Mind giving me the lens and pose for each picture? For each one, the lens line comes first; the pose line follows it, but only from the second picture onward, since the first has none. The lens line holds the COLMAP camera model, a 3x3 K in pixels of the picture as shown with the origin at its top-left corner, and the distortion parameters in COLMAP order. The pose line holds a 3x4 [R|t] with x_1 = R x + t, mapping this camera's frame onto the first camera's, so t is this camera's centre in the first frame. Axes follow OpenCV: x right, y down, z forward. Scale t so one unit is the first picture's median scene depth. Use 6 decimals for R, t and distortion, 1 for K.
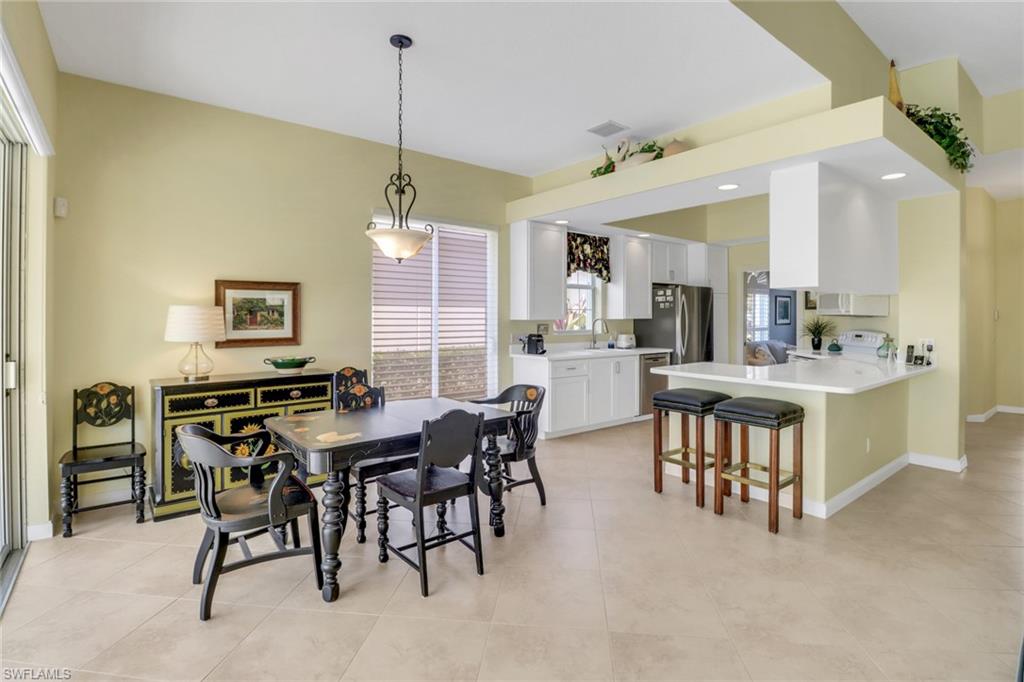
lens RADIAL K [[486.5, 0, 509.9], [0, 486.5, 318.8], [0, 0, 1]] dist [-0.001078, -0.010486]
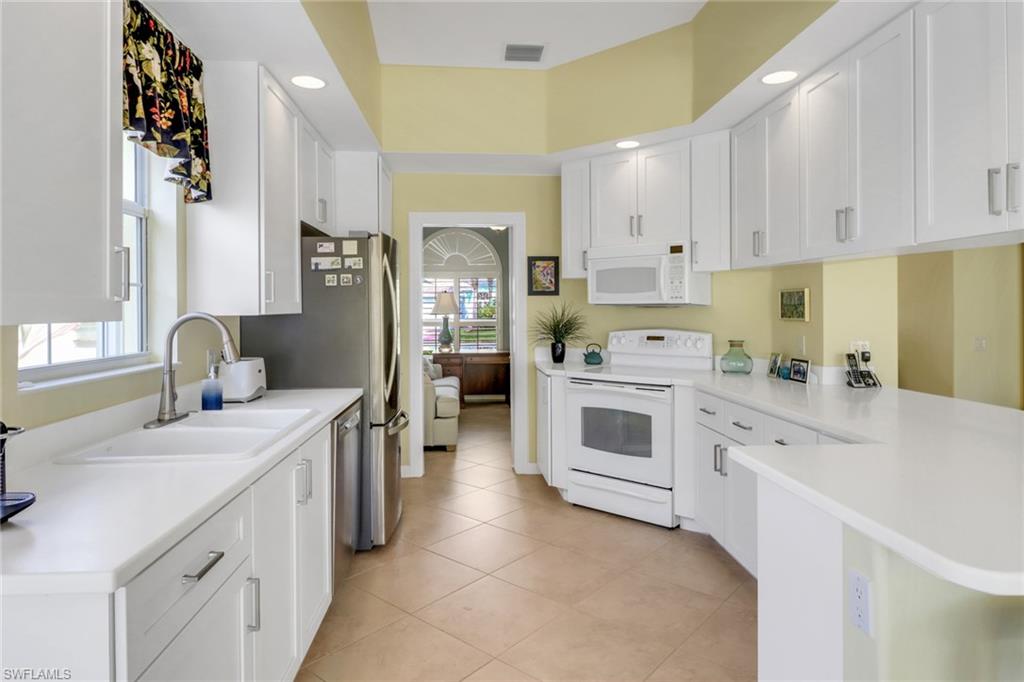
lens RADIAL K [[602.0, 0, 512.6], [0, 602.0, 310.8], [0, 0, 1]] dist [0.000308, 0.000121]
pose [[0.557243, -0.007317, 0.830317, -0.009632], [0.009316, 0.999953, 0.002559, -0.002206], [-0.830297, 0.006309, 0.557285, 0.615962]]
